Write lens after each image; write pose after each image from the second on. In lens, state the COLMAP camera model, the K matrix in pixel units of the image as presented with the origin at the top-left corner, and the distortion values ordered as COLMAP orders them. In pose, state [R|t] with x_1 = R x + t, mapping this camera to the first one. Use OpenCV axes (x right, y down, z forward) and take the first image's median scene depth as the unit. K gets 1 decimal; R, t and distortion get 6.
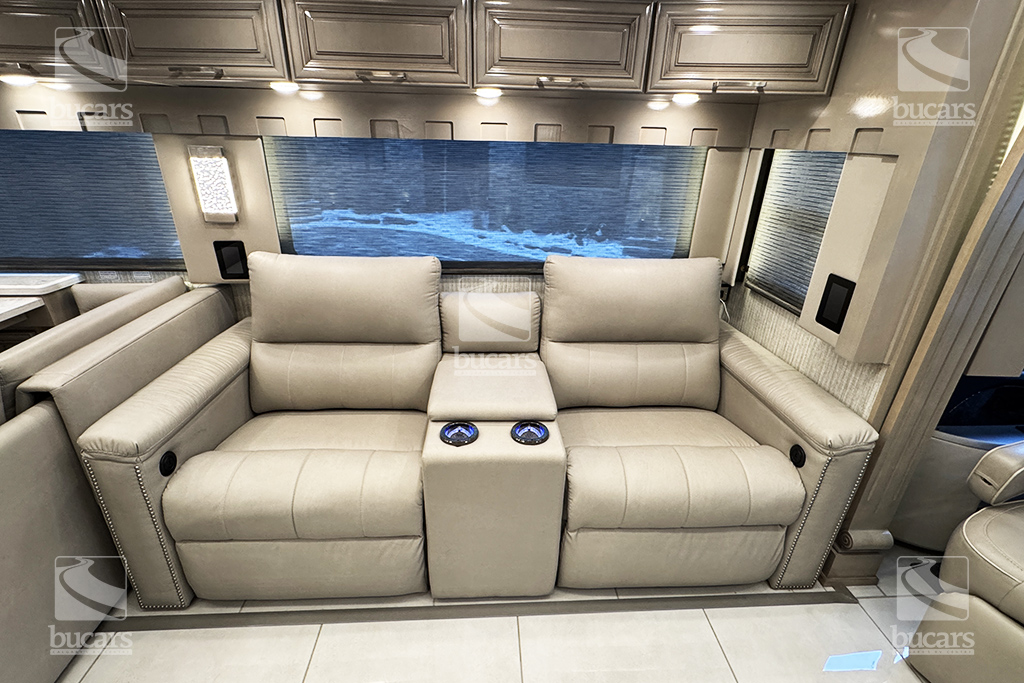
lens RADIAL K [[468.0, 0, 511.7], [0, 468.0, 342.2], [0, 0, 1]] dist [-0.004011, 0.000863]
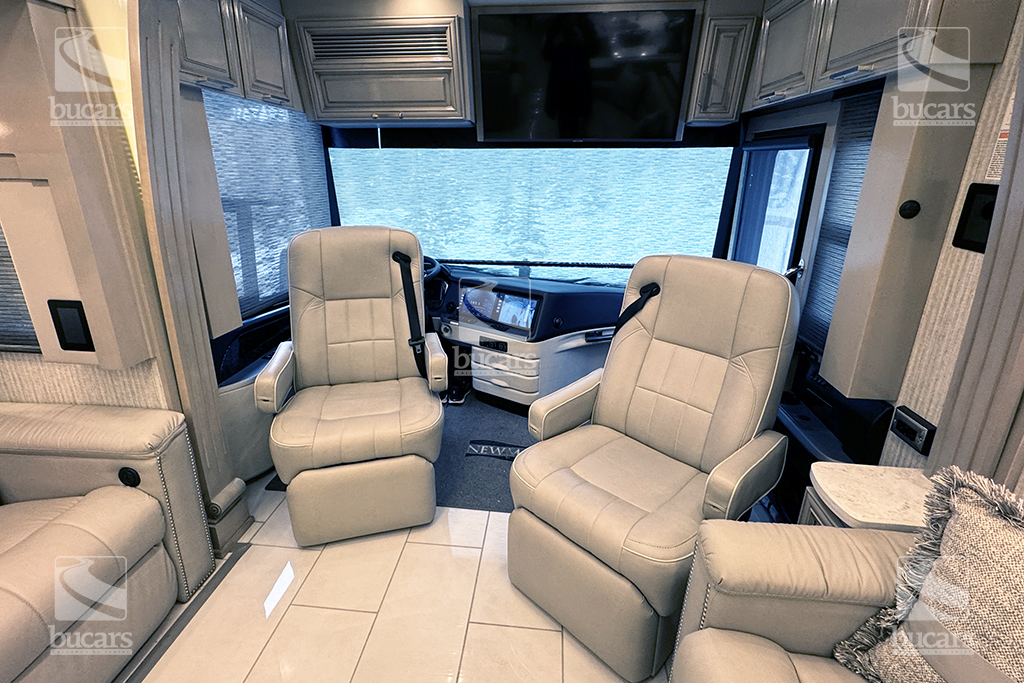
lens RADIAL K [[468.0, 0, 506.7], [0, 468.0, 309.8], [0, 0, 1]] dist [-0.004011, 0.000863]
pose [[0.159990, -0.320137, 0.933764, -0.058977], [0.398211, 0.886494, 0.235702, 0.017233], [-0.903234, 0.334126, 0.269312, -0.088932]]
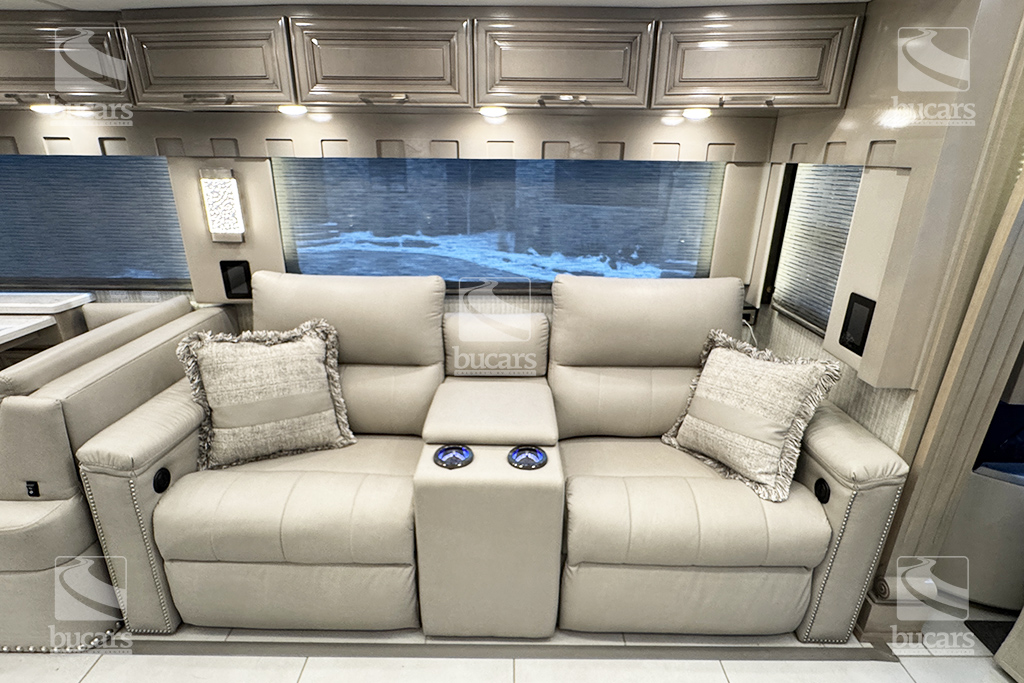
lens RADIAL K [[515.3, 0, 511.2], [0, 515.3, 342.6], [0, 0, 1]] dist [-0.005706, 0.000095]
pose [[0.998119, 0.008112, -0.060772, 0.061899], [-0.011994, 0.997892, -0.063779, 0.025497], [0.060126, 0.064388, 0.996112, -0.055553]]
